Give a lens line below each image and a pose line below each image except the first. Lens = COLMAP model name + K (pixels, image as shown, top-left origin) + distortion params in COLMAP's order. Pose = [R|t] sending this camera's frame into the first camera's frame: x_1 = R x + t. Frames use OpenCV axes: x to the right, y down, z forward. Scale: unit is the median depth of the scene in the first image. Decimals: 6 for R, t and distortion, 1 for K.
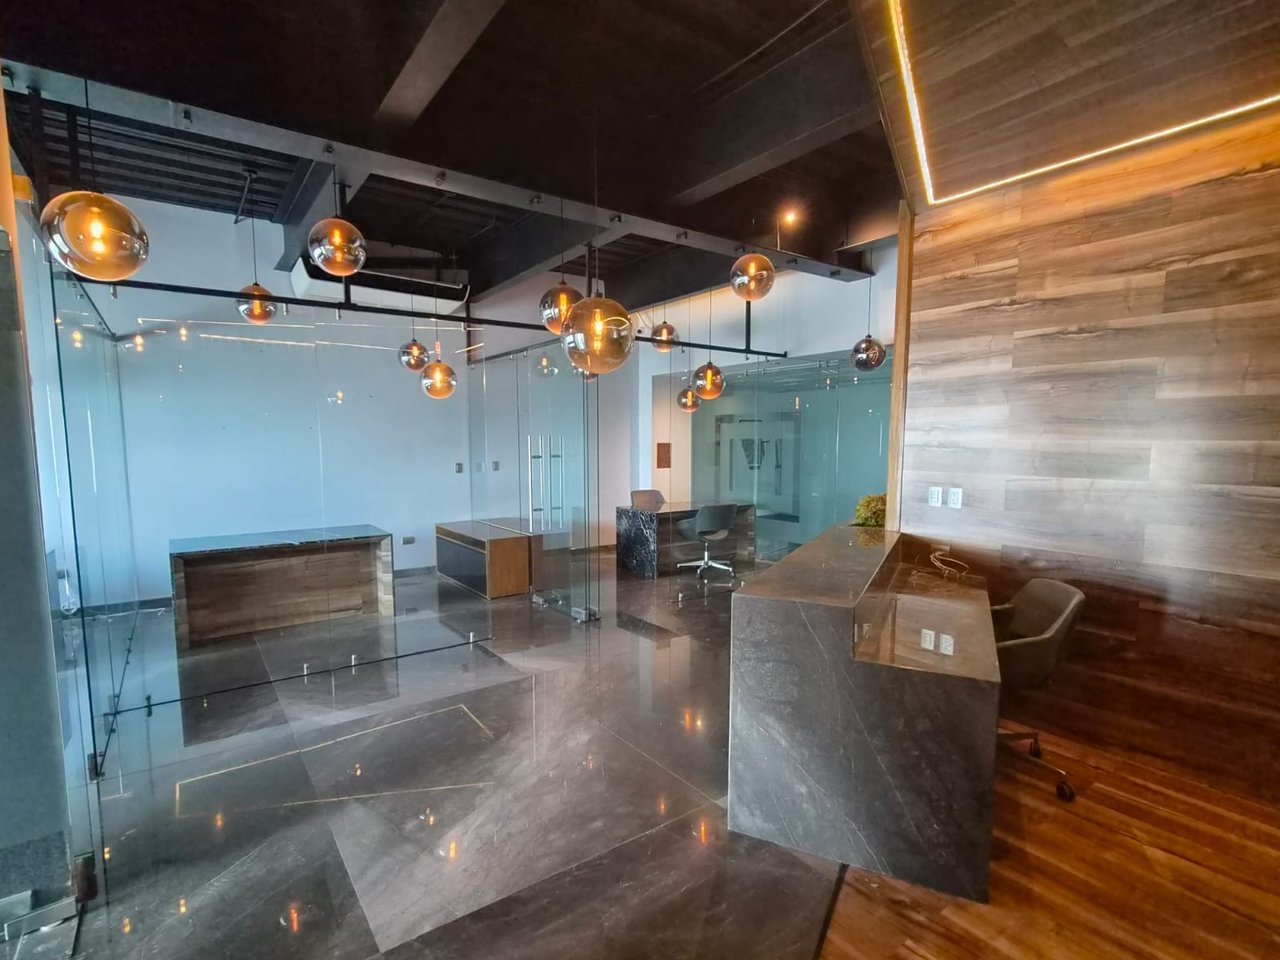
lens RADIAL K [[637.7, 0, 642.3], [0, 637.7, 487.8], [0, 0, 1]] dist [0.003853, 0.000662]
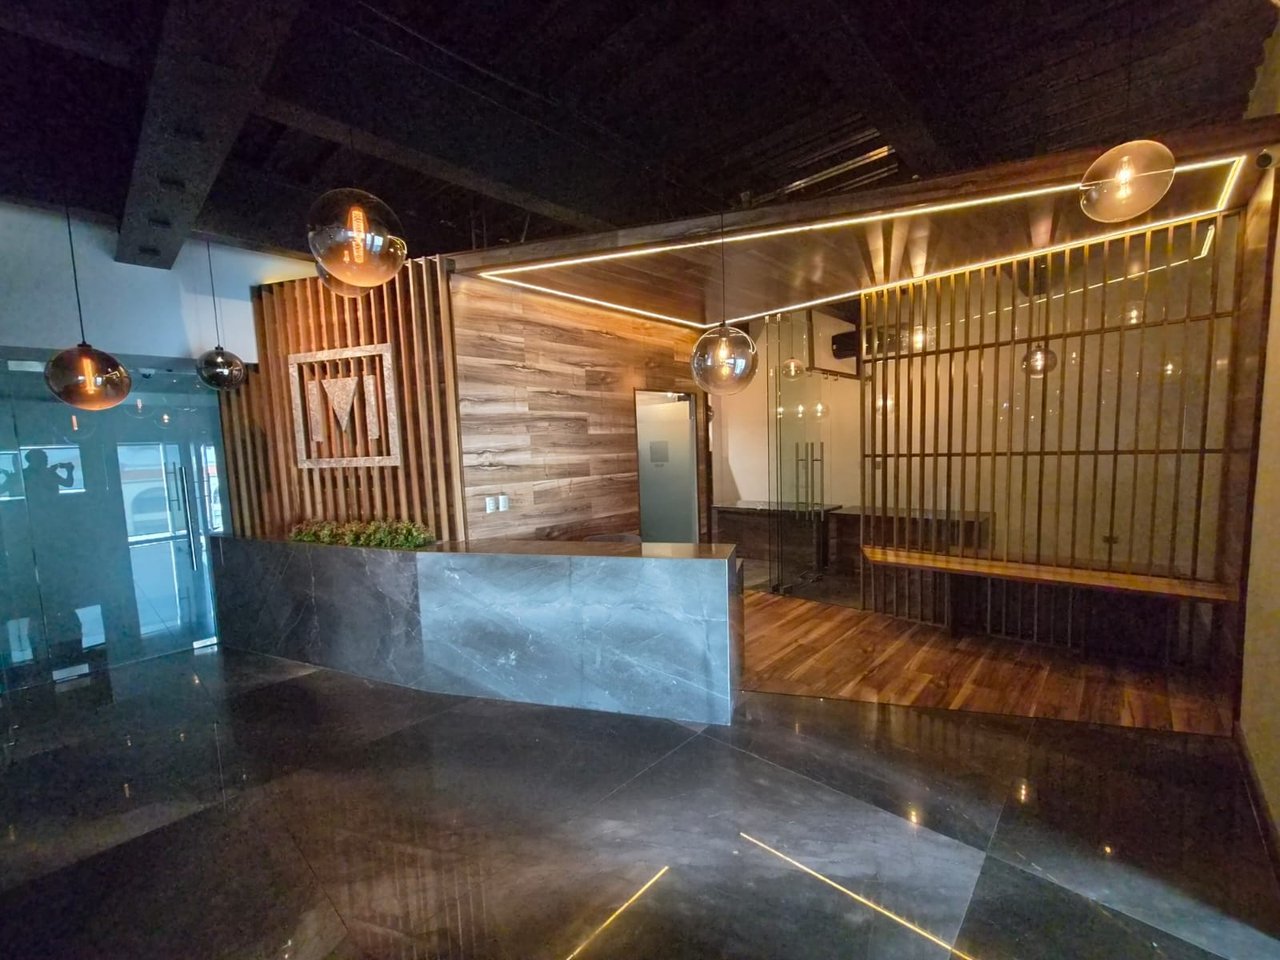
lens RADIAL K [[530.3, 0, 639.4], [0, 530.3, 488.9], [0, 0, 1]] dist [-0.004893, 0.003377]
pose [[-0.177393, -0.071900, 0.981510, -0.644026], [0.115774, 0.988878, 0.093364, -0.083805], [-0.977307, 0.130195, -0.167096, 0.893225]]
